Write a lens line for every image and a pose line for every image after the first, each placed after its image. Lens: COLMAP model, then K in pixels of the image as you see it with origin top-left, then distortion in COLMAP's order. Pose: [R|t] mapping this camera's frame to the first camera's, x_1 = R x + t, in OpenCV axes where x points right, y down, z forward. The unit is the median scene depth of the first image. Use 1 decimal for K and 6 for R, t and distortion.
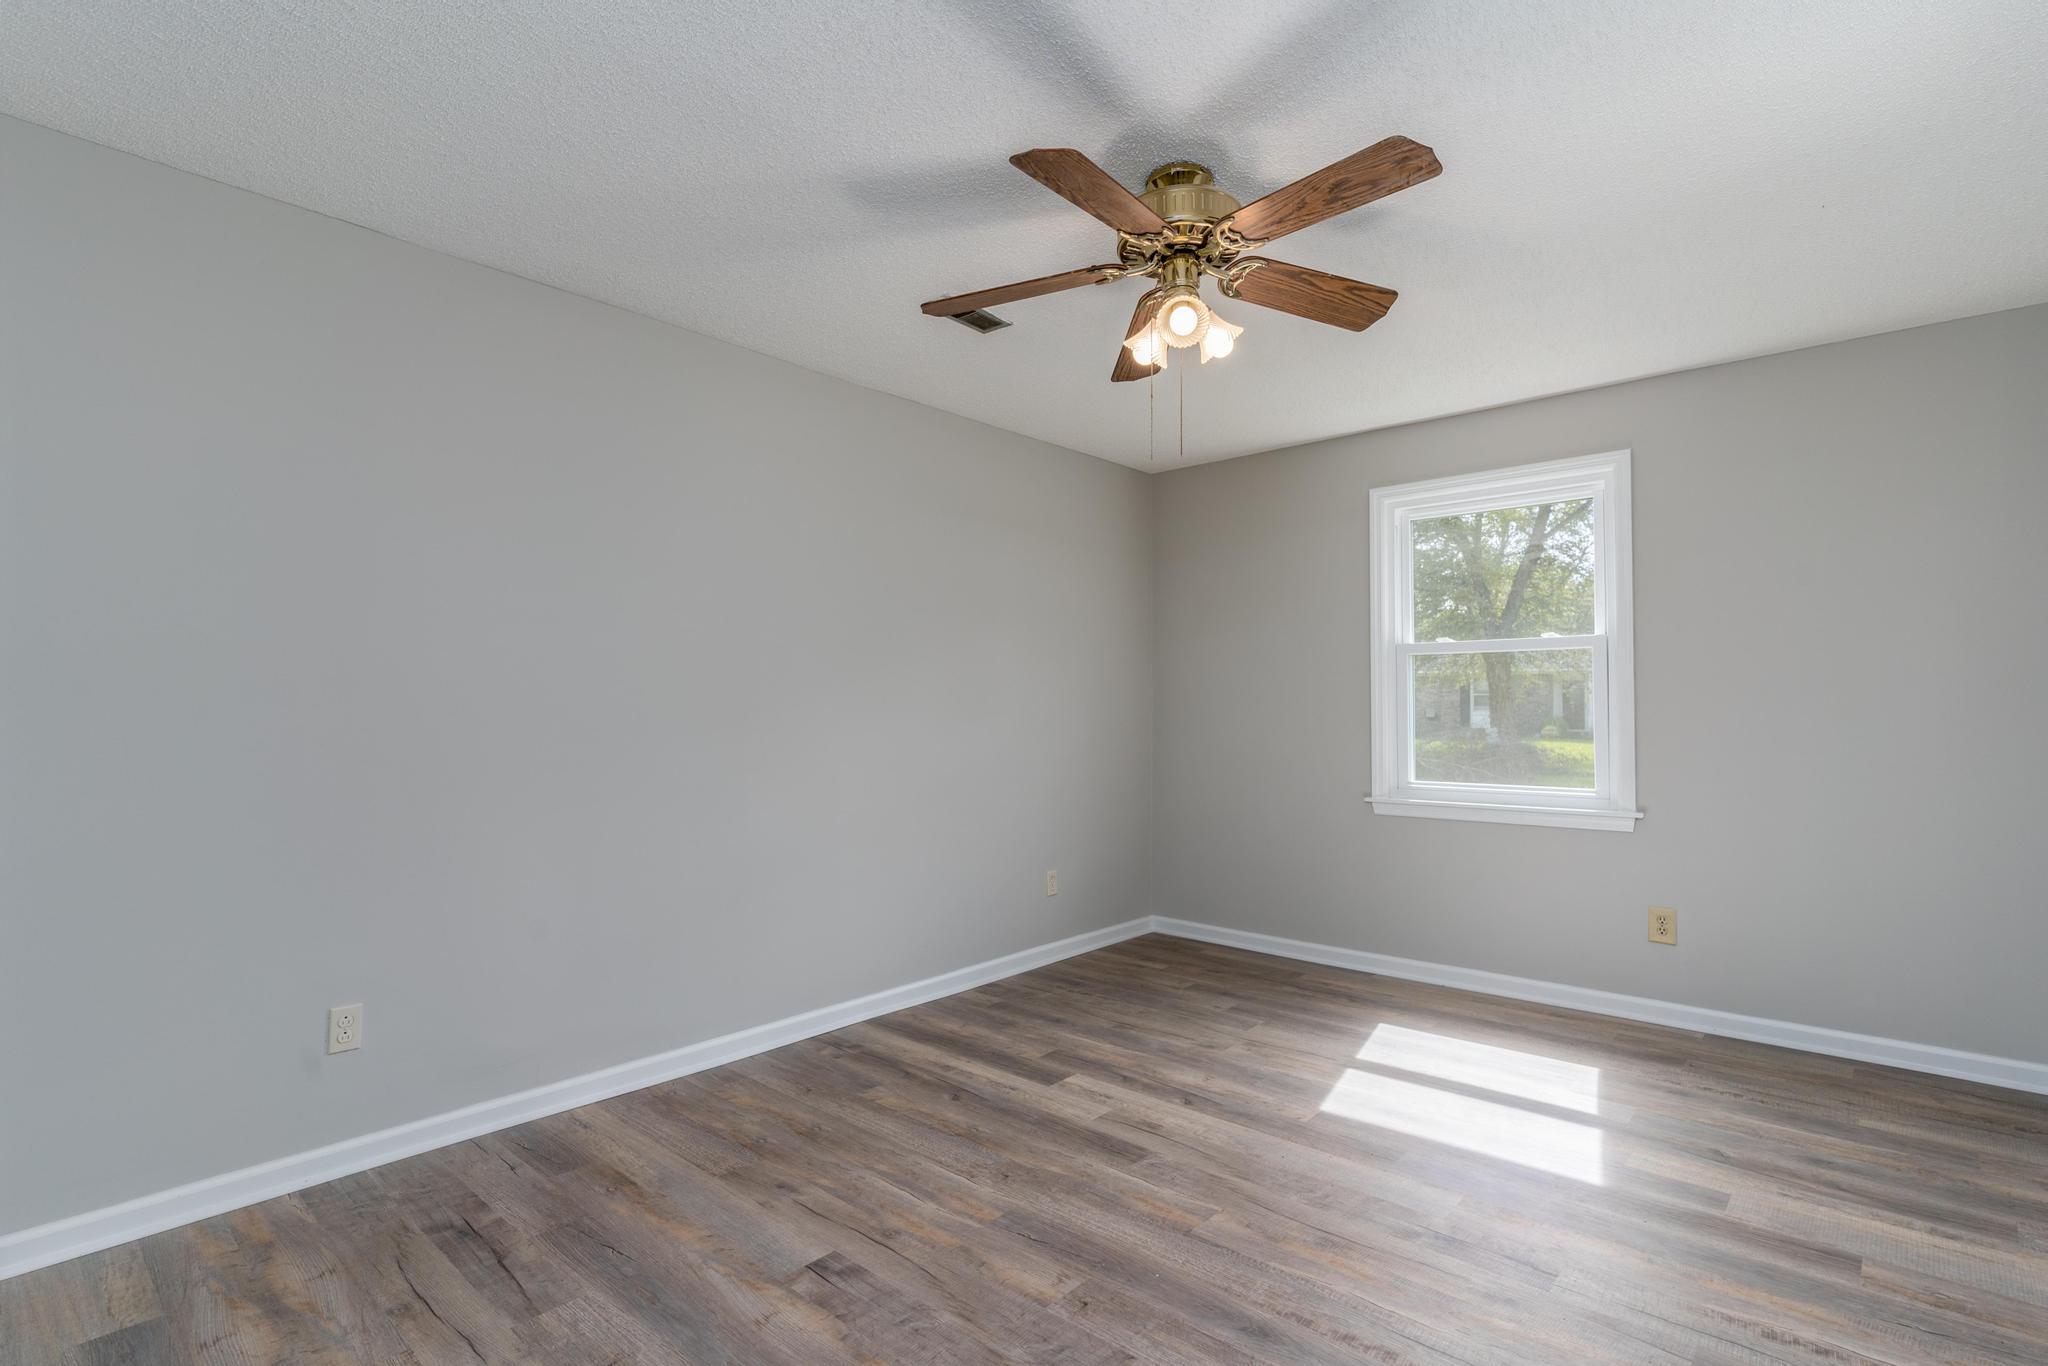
lens RADIAL K [[998.0, 0, 1030.7], [0, 998.0, 691.4], [0, 0, 1]] dist [0.011718, -0.000914]
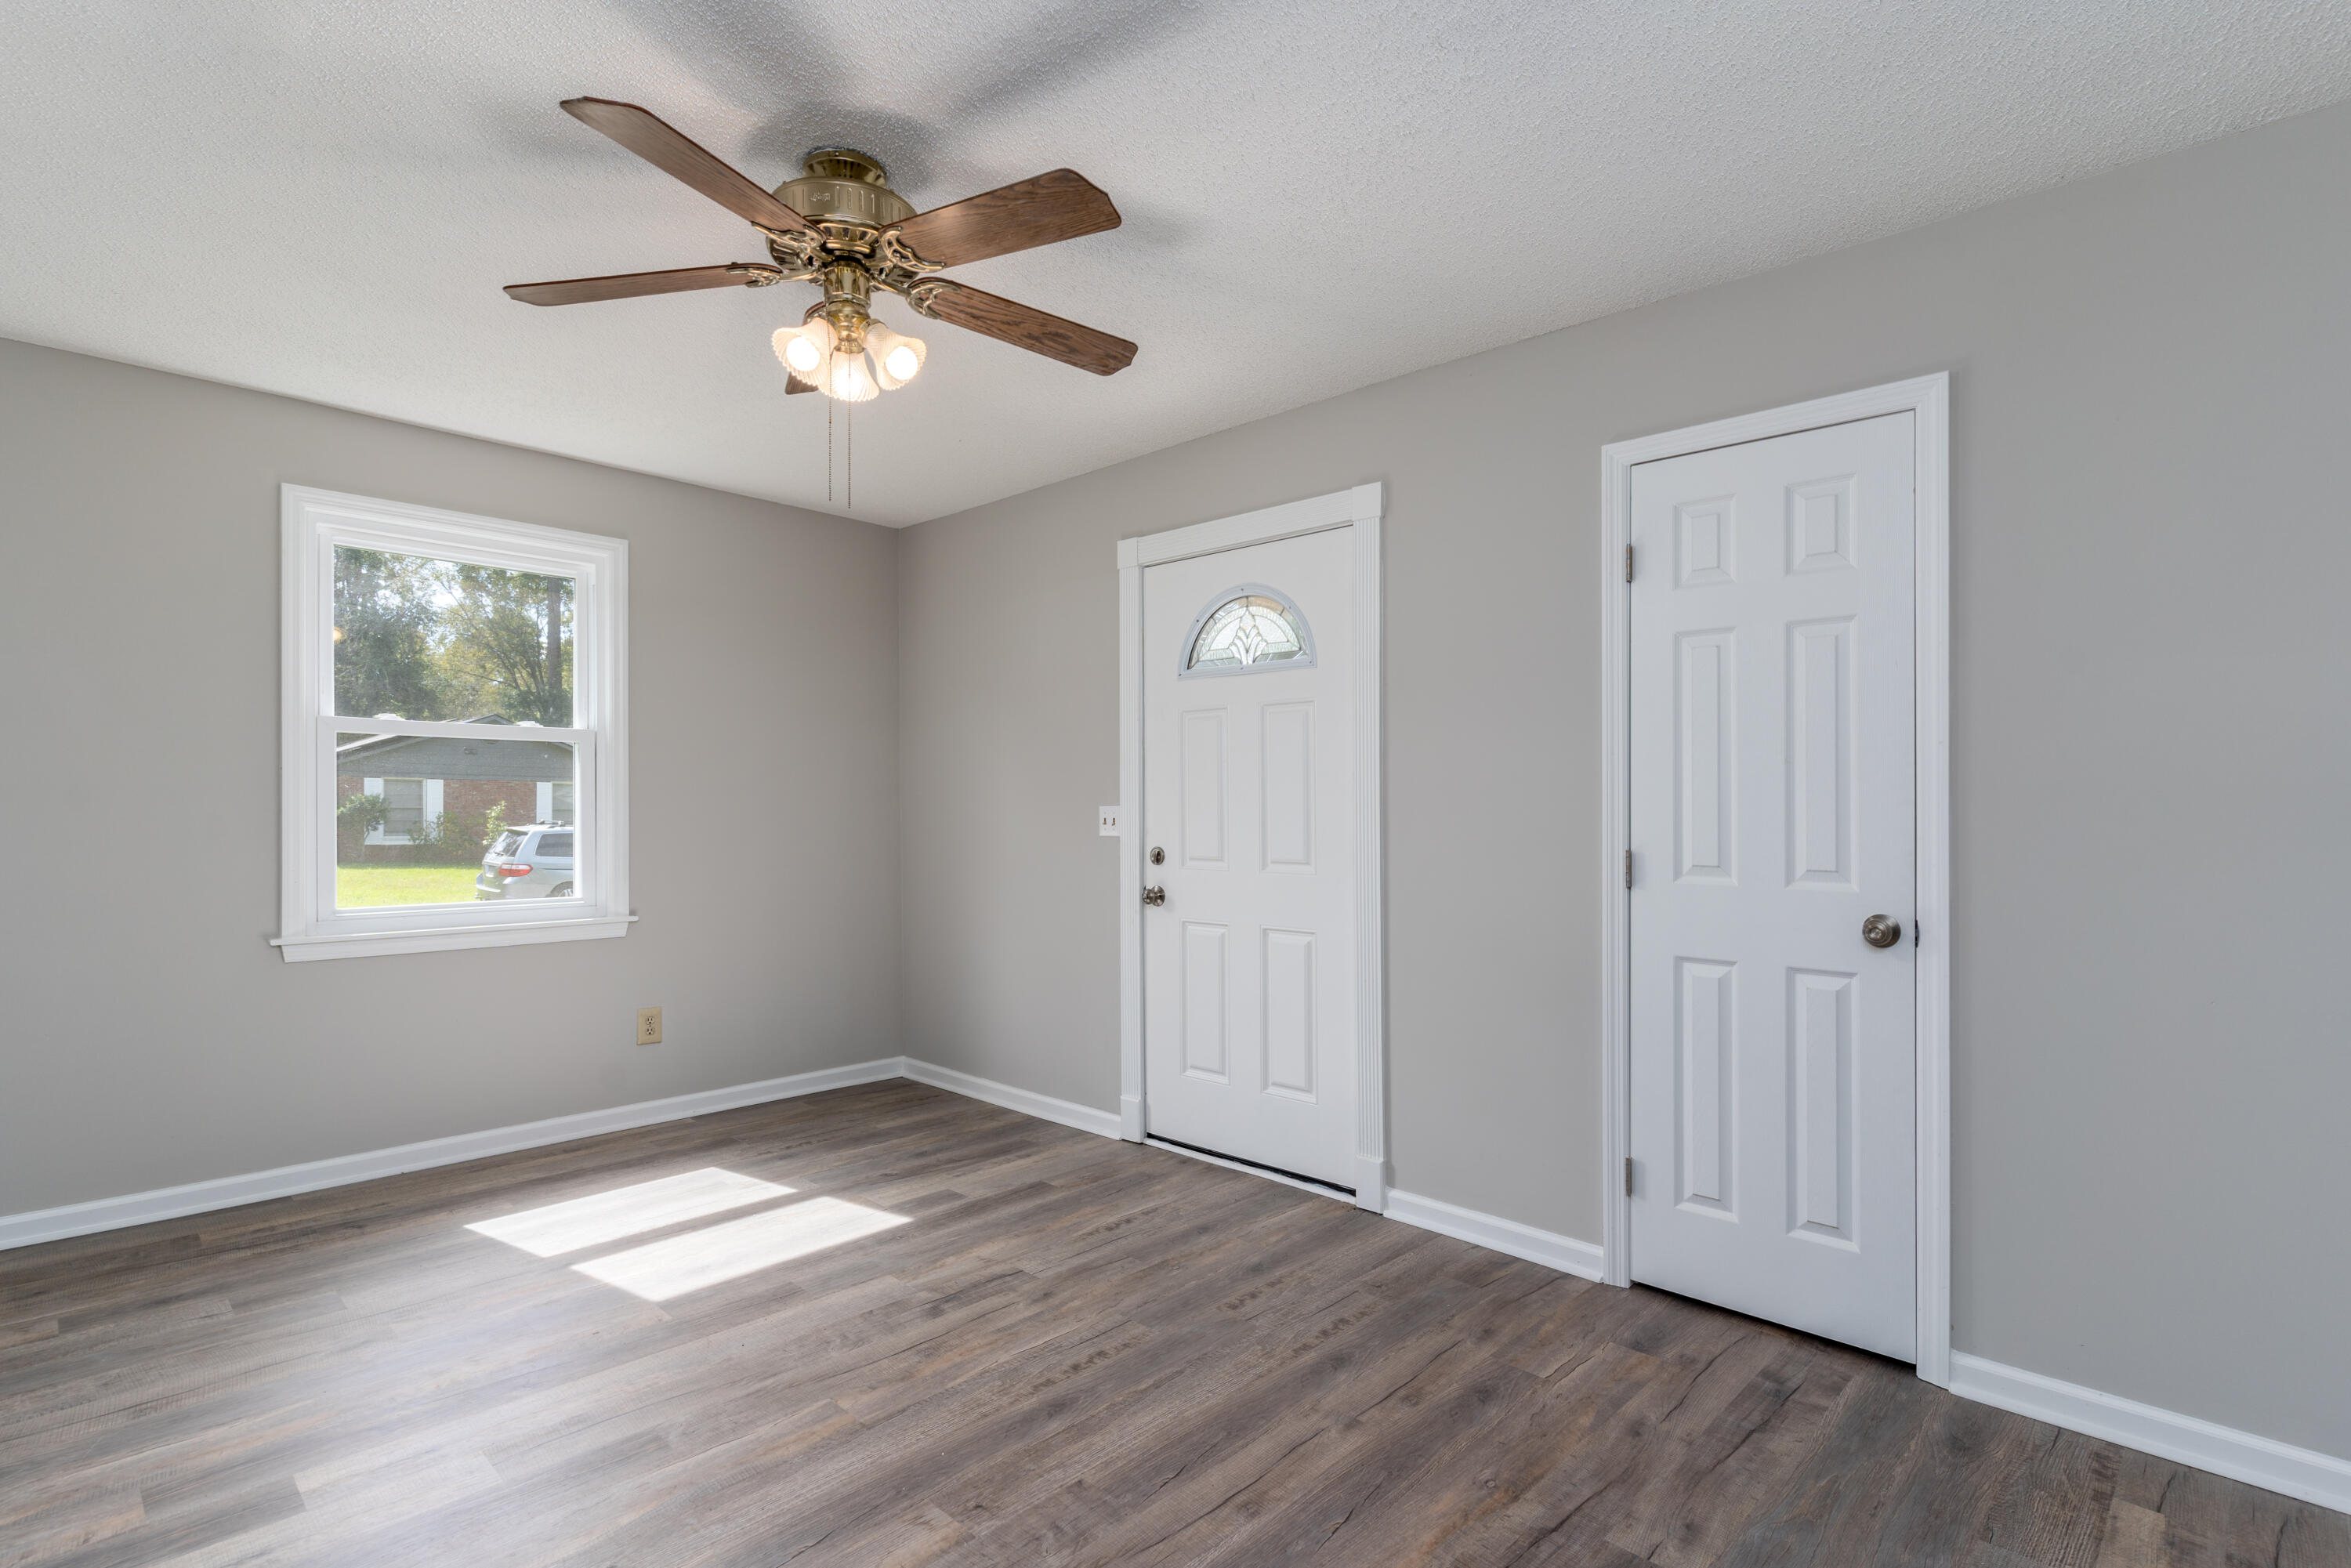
lens RADIAL K [[1145.6, 0, 1183.2], [0, 1145.6, 793.6], [0, 0, 1]] dist [0.011718, -0.000914]
pose [[0.025771, 0.017279, 0.999519, -0.561718], [-0.023736, 0.999579, -0.016668, 0.008819], [-0.999386, -0.023295, 0.026171, 0.489389]]
